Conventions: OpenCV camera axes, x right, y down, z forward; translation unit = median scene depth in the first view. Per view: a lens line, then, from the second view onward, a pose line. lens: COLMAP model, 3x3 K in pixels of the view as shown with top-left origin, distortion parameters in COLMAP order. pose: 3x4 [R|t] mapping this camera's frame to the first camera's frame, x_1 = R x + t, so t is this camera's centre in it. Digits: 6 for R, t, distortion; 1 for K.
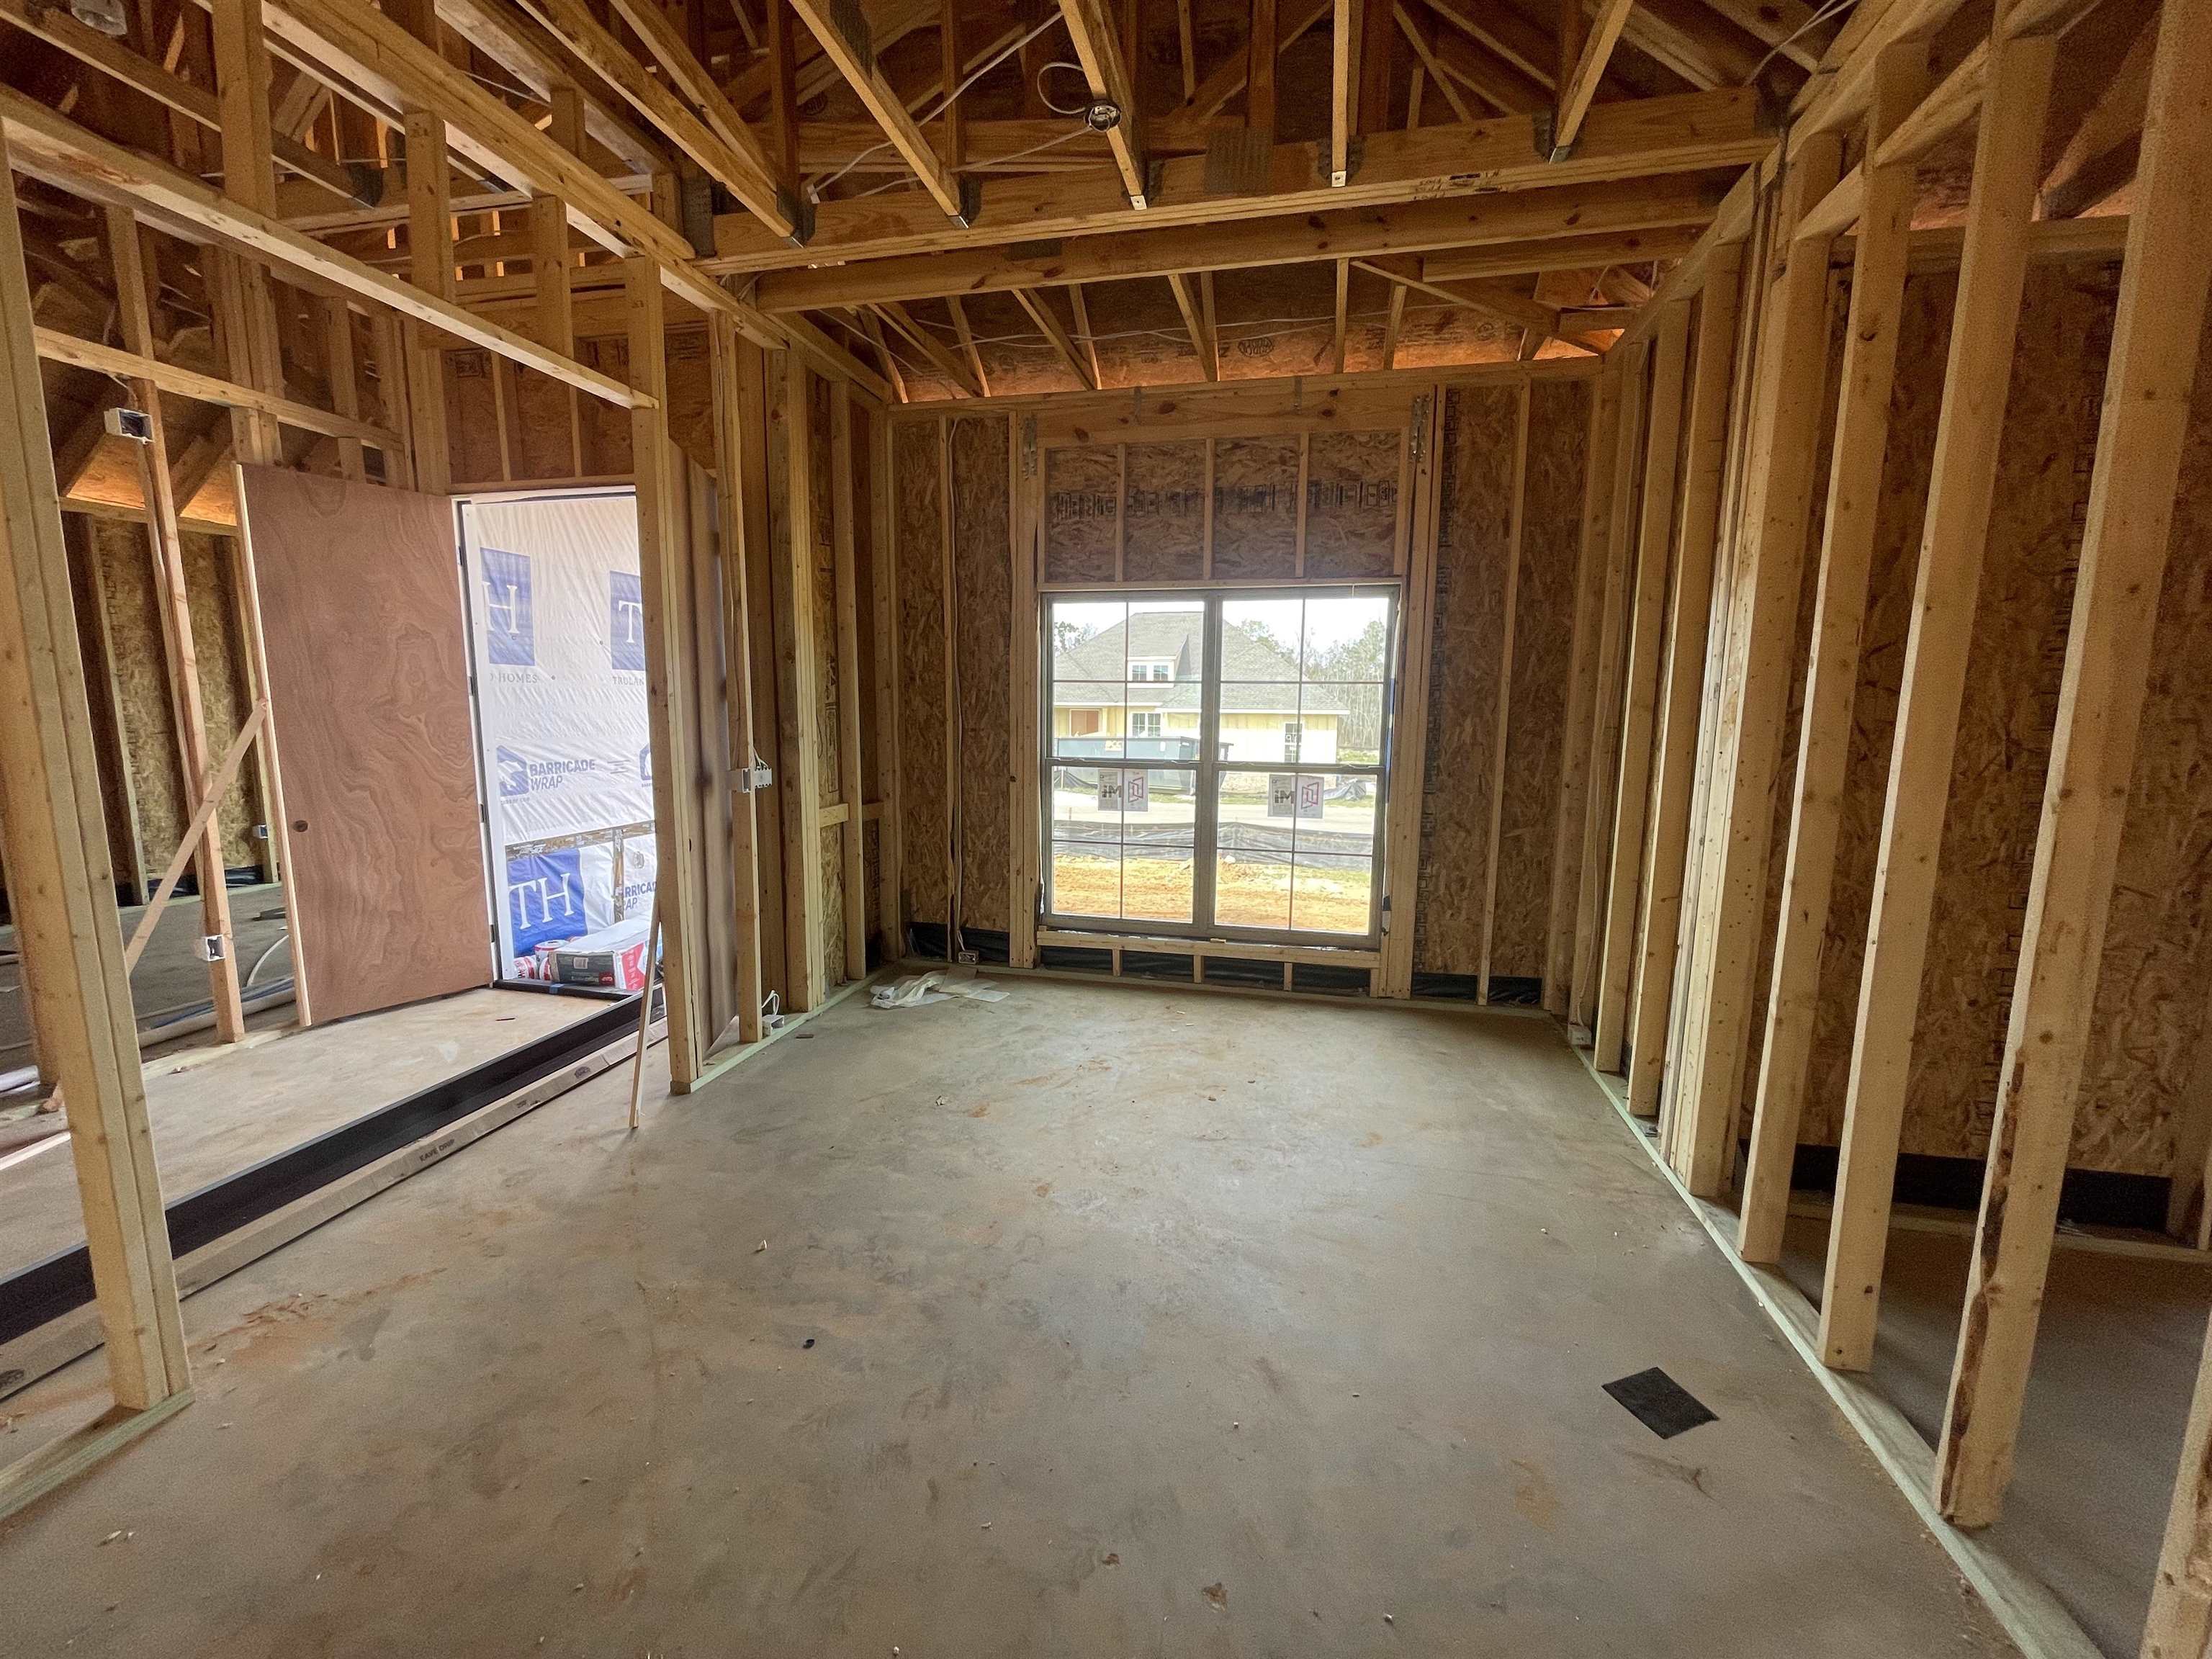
lens RADIAL K [[896.3, 0, 1107.7], [0, 896.3, 837.4], [0, 0, 1]] dist [-0.002140, -0.000416]
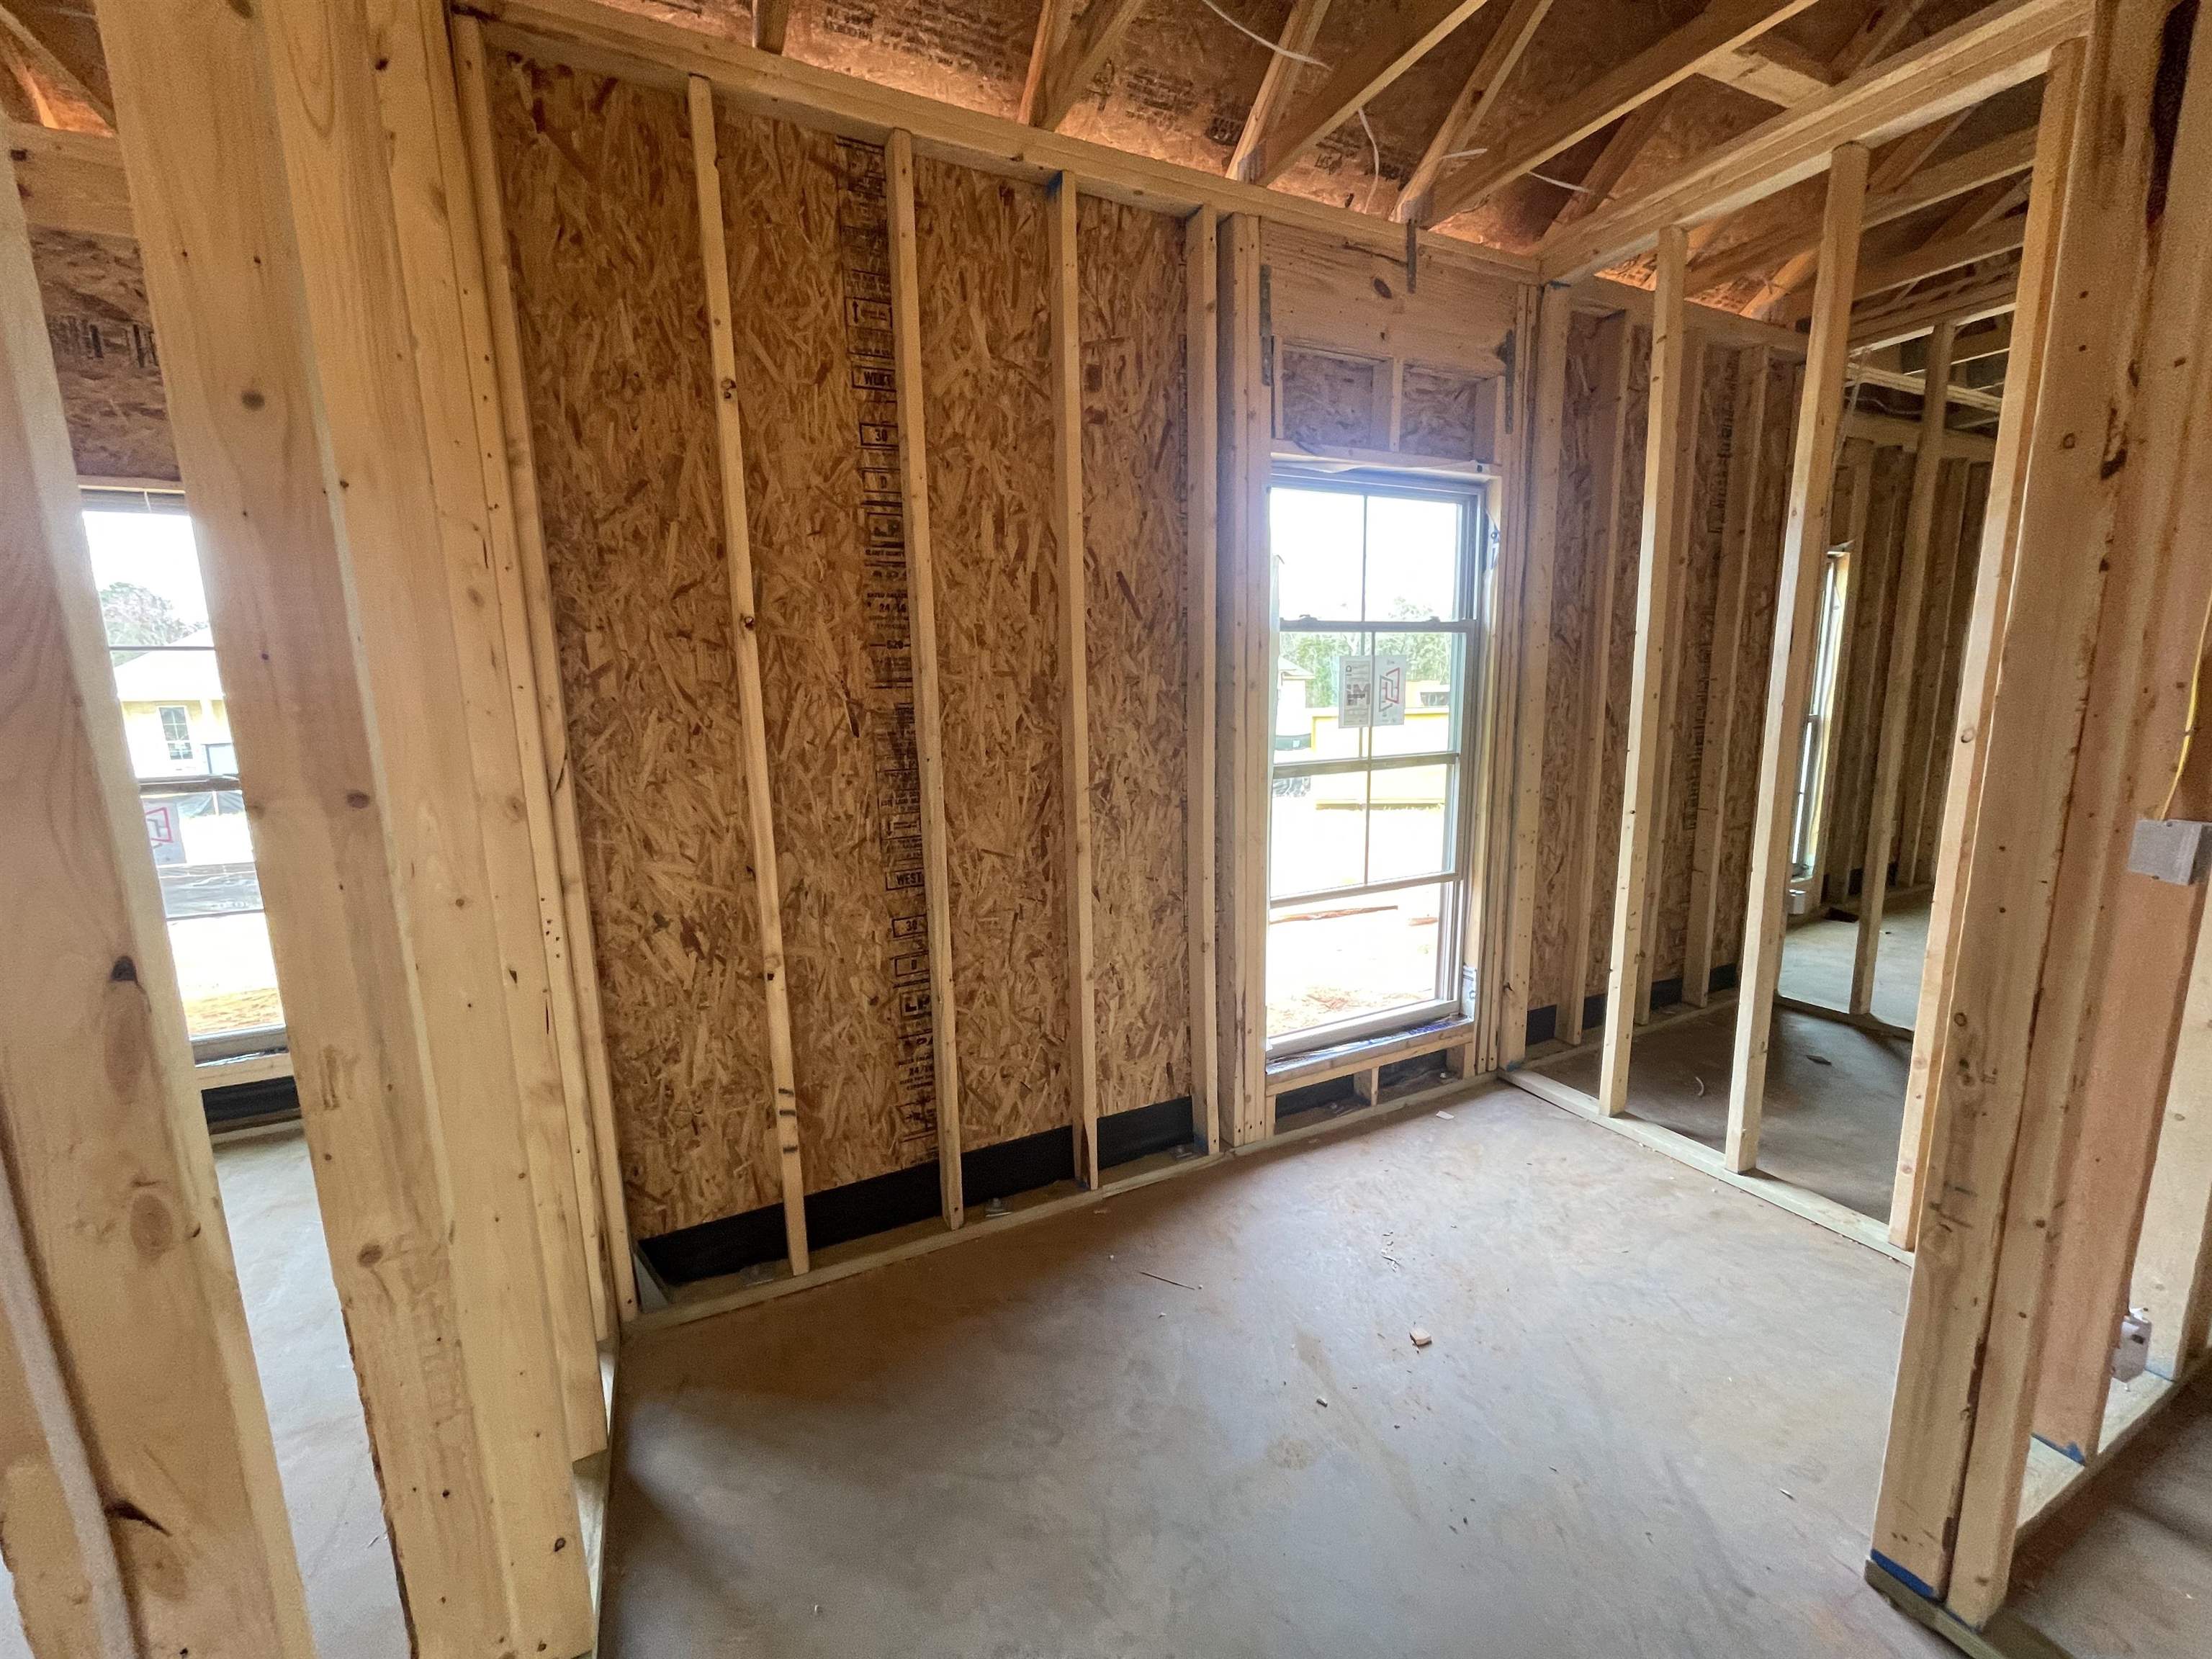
lens RADIAL K [[896.3, 0, 1103.4], [0, 896.3, 833.2], [0, 0, 1]] dist [-0.002140, -0.000416]
pose [[0.768252, -0.131269, 0.626544, 0.628913], [0.119089, 0.990971, 0.061598, -0.006193], [-0.628973, 0.027291, 0.776948, 0.175128]]
